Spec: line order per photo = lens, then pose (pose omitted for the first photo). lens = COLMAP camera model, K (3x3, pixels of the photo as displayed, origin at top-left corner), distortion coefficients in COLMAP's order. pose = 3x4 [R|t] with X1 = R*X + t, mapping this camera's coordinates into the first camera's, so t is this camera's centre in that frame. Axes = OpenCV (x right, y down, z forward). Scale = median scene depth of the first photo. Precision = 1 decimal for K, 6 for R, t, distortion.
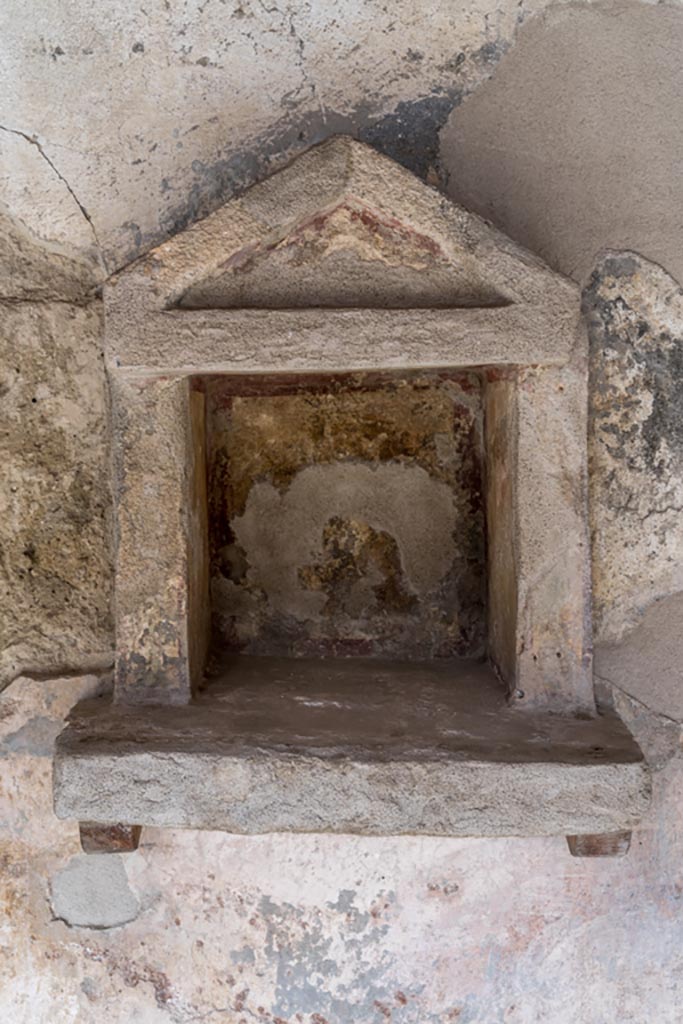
lens RADIAL K [[1443.4, 0, 341.8], [0, 1443.4, 513.7], [0, 0, 1]] dist [0.037290, 0.000000]
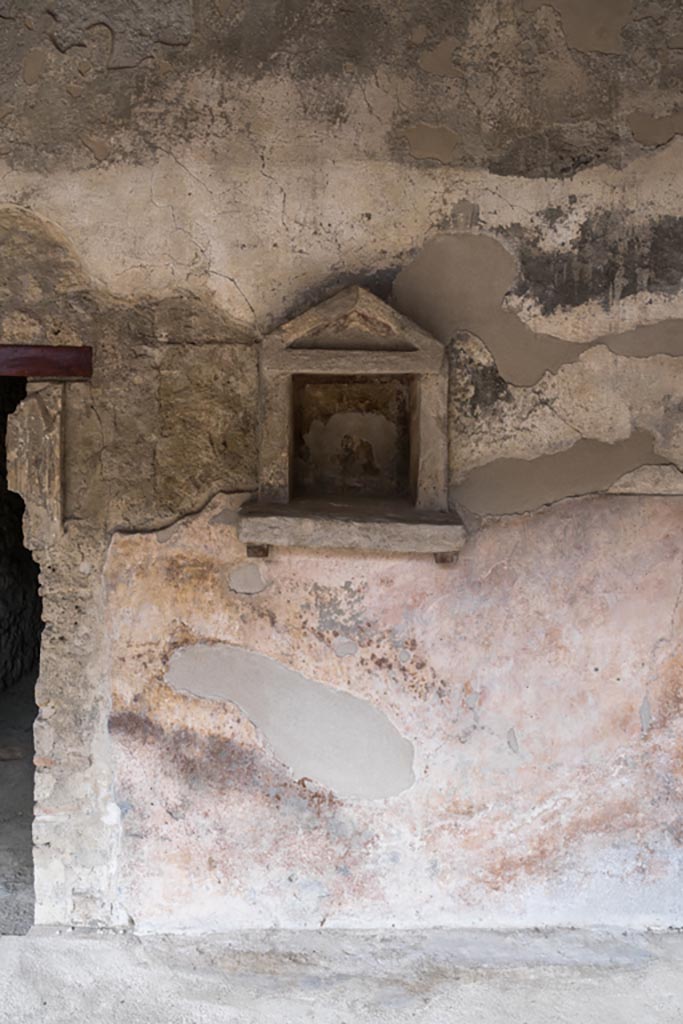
lens RADIAL K [[1667.3, 0, 340.4], [0, 1667.3, 510.5], [0, 0, 1]] dist [-0.030007, 0.000000]
pose [[0.999435, 0.027910, 0.018703, -0.067600], [-0.027343, 0.999178, -0.029918, 0.226234], [-0.019523, 0.029390, 0.999377, -1.897168]]
